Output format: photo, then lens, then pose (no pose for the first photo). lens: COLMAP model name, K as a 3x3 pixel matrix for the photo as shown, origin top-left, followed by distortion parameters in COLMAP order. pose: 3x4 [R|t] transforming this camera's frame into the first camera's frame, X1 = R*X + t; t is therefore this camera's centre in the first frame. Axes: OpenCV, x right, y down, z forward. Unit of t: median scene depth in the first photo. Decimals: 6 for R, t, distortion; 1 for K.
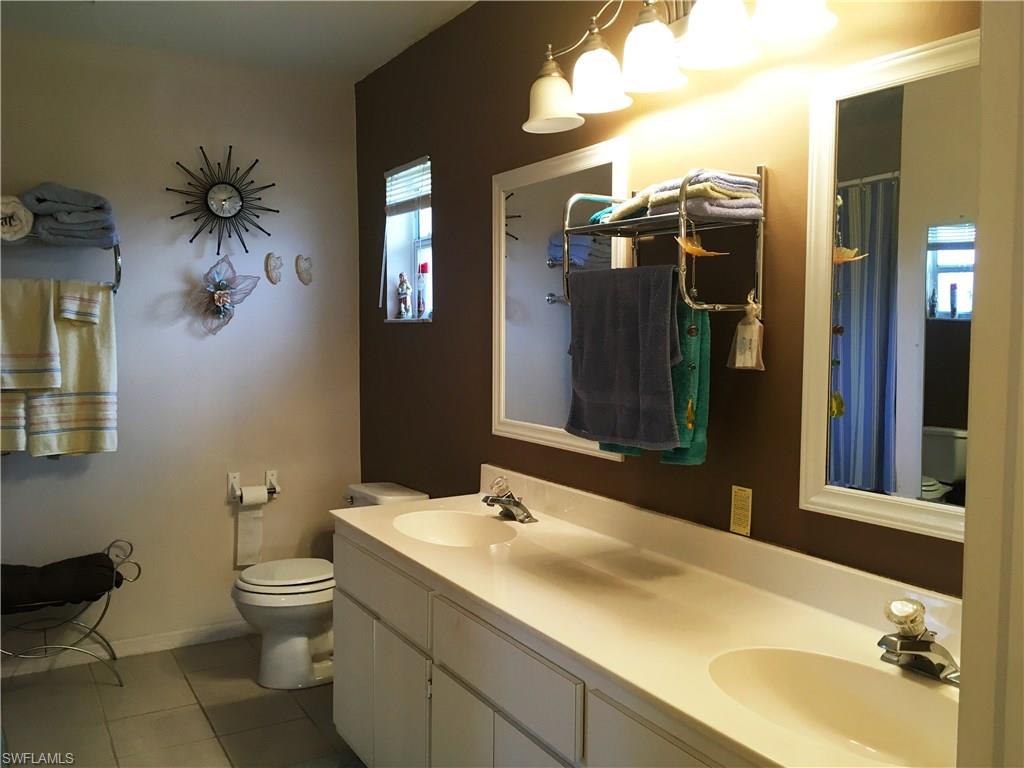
lens RADIAL K [[892.6, 0, 511.8], [0, 892.6, 378.2], [0, 0, 1]] dist [0.088191, -0.102489]
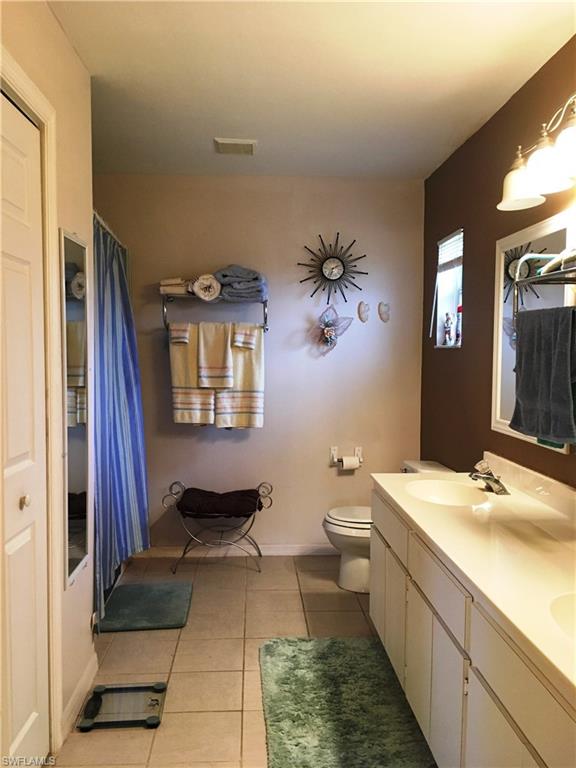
lens RADIAL K [[669.5, 0, 288.0], [0, 669.5, 384.0], [0, 0, 1]] dist [0.088191, -0.102489]
pose [[0.891499, 0.025799, -0.452287, 0.149156], [-0.029096, 0.999577, -0.000334, 0.001747], [0.452087, 0.013458, 0.891872, -0.055598]]
